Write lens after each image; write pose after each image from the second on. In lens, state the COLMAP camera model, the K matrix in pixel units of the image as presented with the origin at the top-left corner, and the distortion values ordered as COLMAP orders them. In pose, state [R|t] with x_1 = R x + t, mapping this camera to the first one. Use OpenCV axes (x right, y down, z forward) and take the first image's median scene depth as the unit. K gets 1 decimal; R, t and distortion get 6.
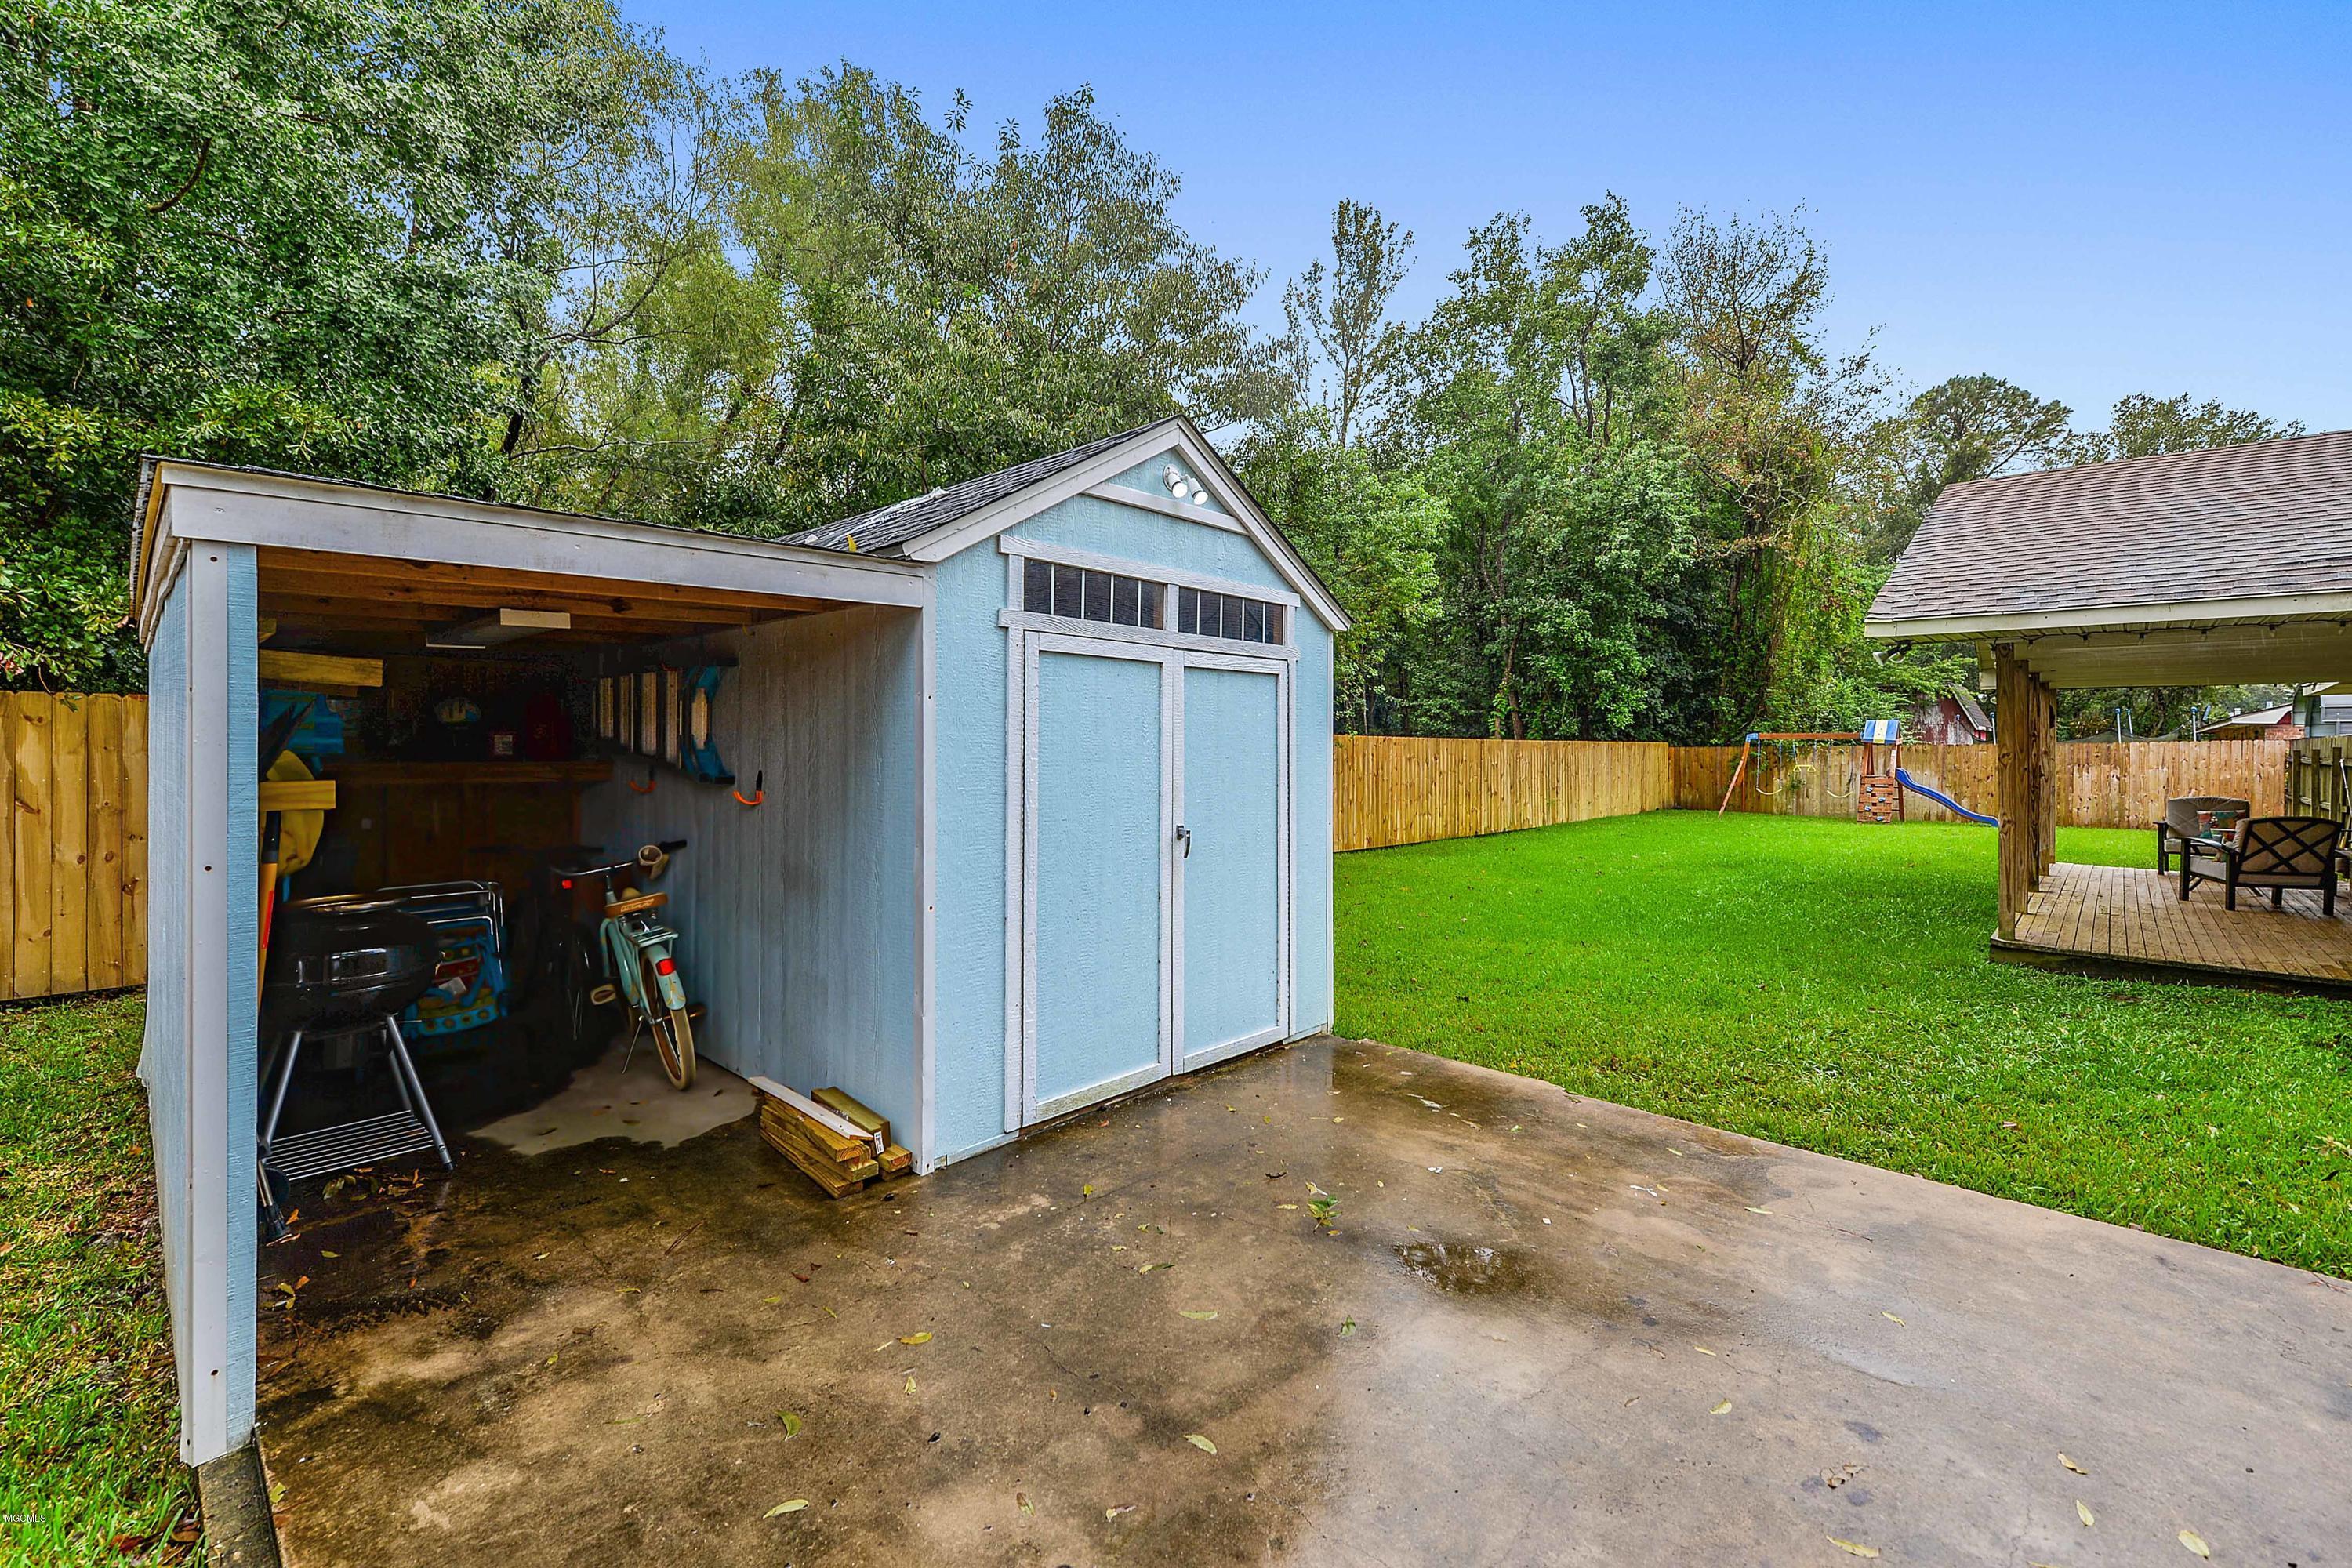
lens RADIAL K [[1003.7, 0, 1165.6], [0, 1003.7, 754.6], [0, 0, 1]] dist [-0.001600, -0.001036]
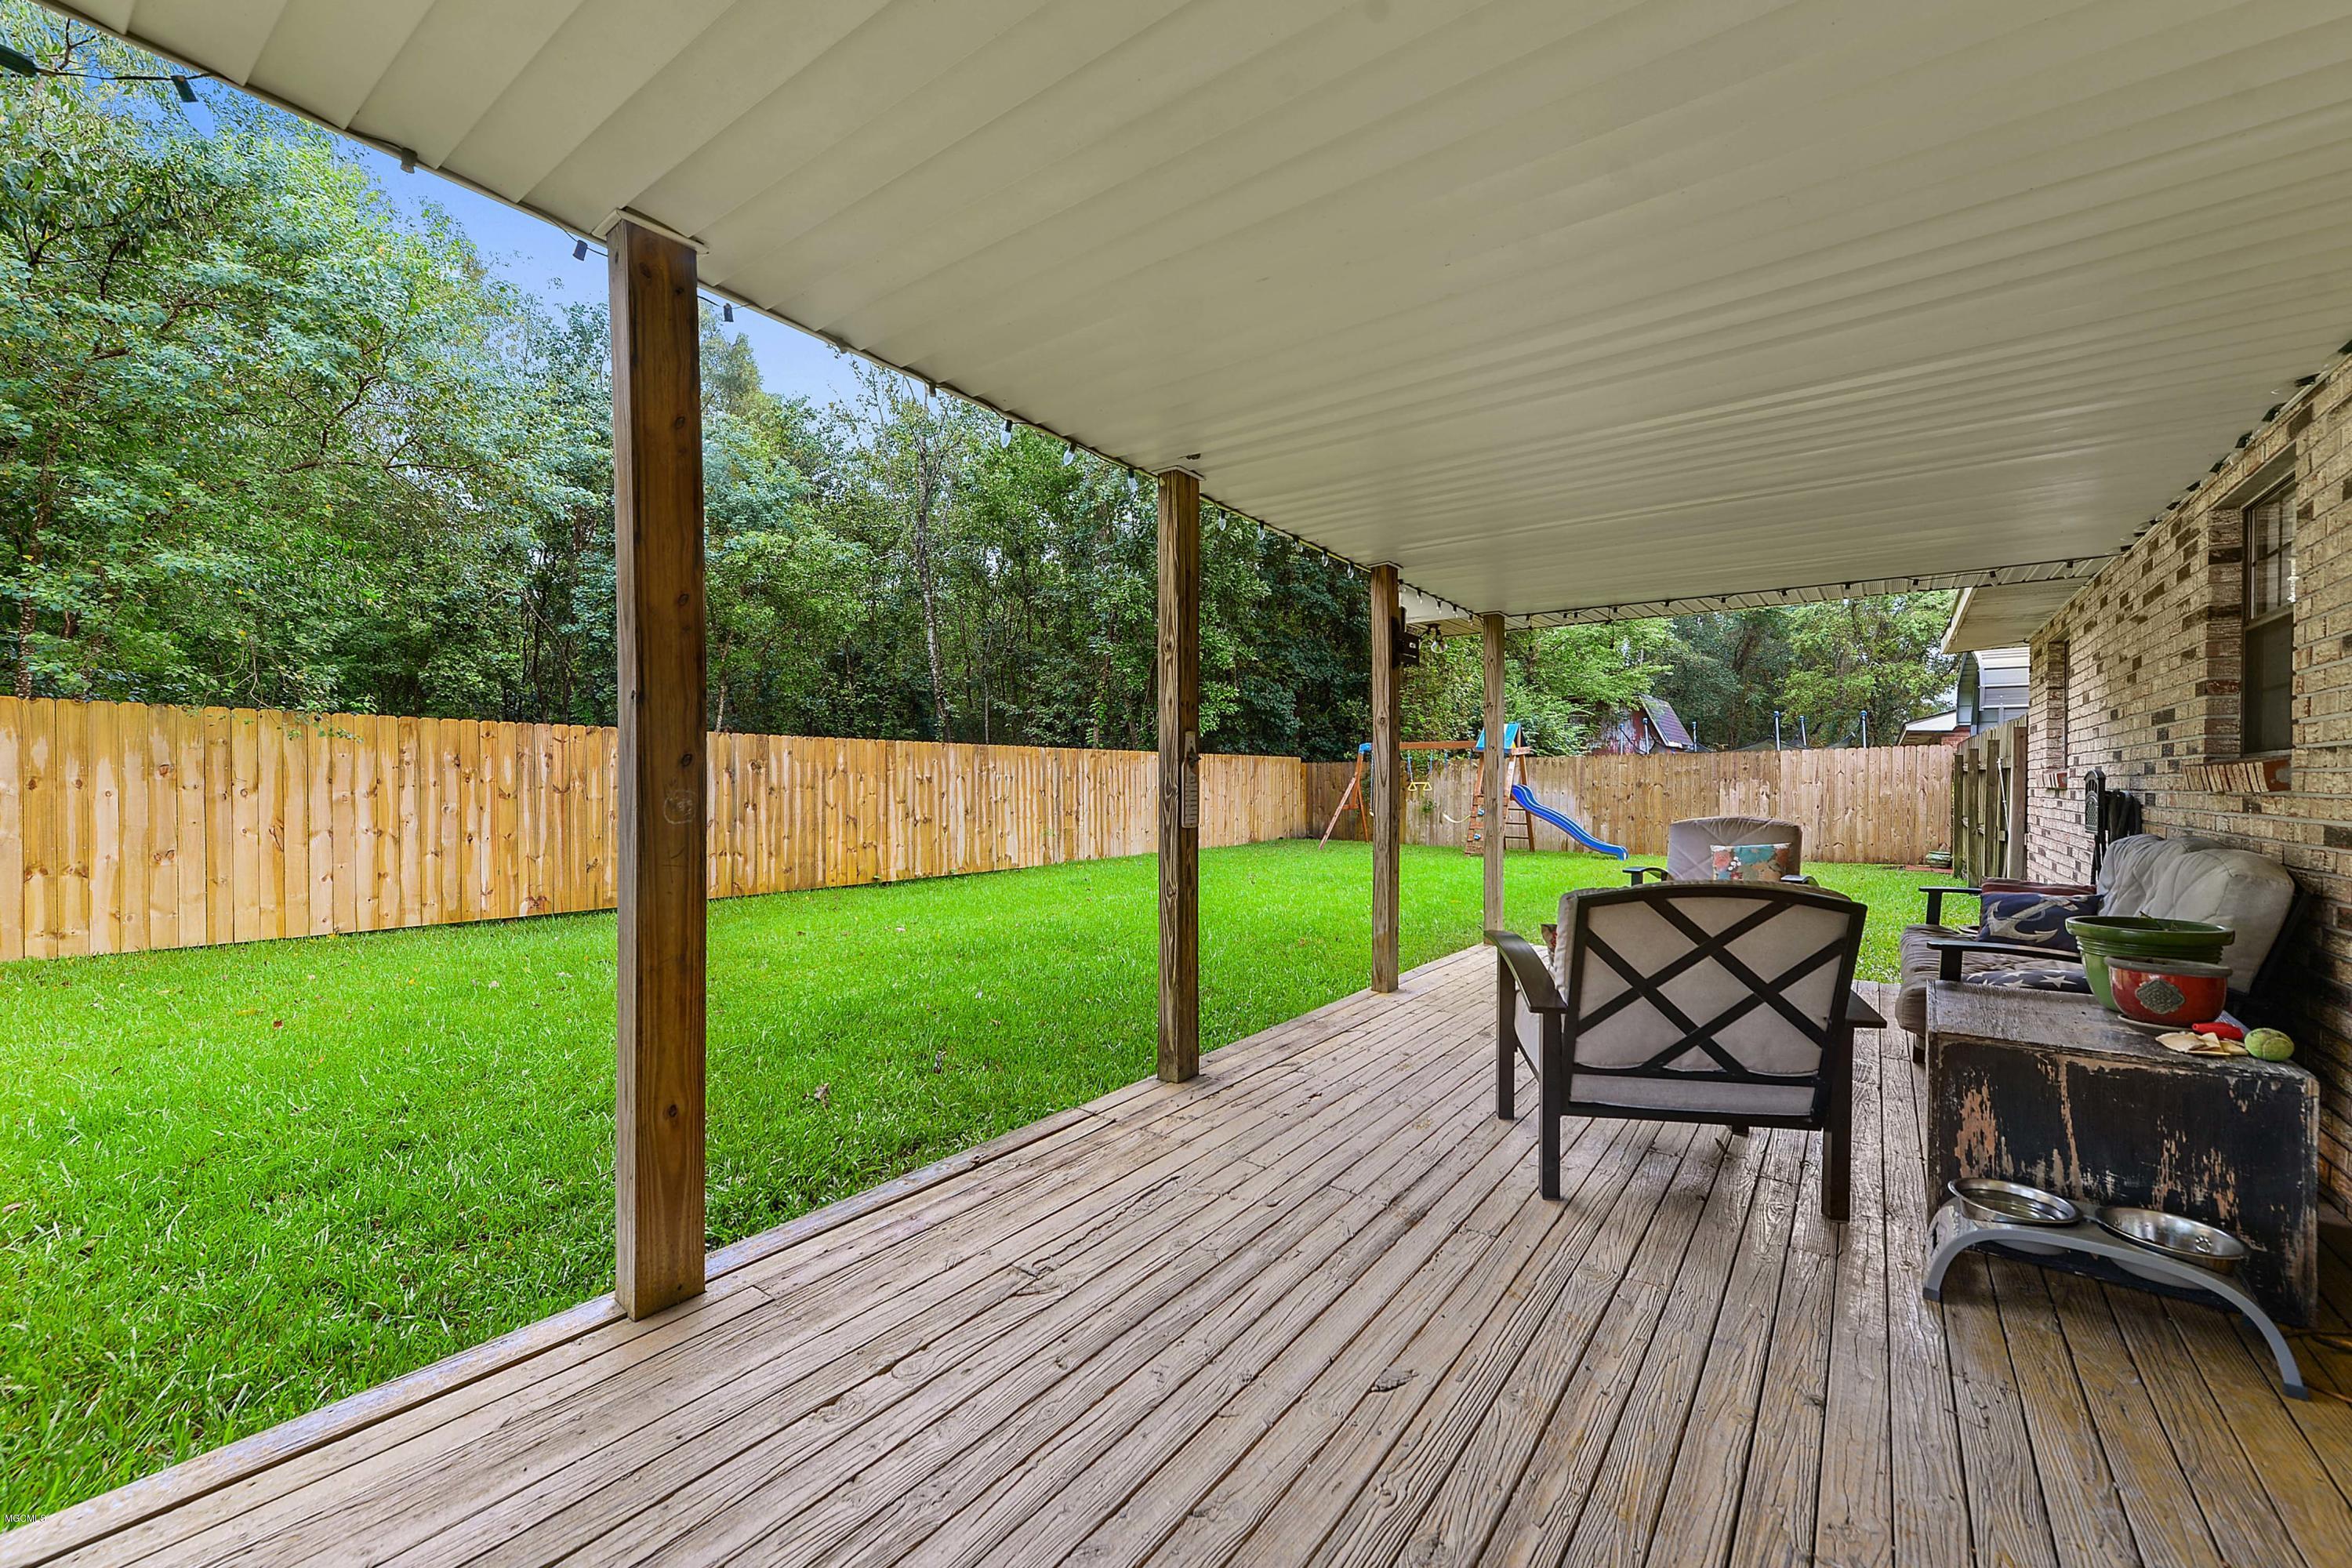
lens RADIAL K [[939.9, 0, 1176.0], [0, 939.9, 784.0], [0, 0, 1]] dist [-0.000413, 0.000075]
pose [[0.992729, -0.001890, 0.120358, 0.400587], [0.002178, 0.999995, -0.002255, 0.014988], [-0.120353, 0.002501, 0.992728, 0.320941]]
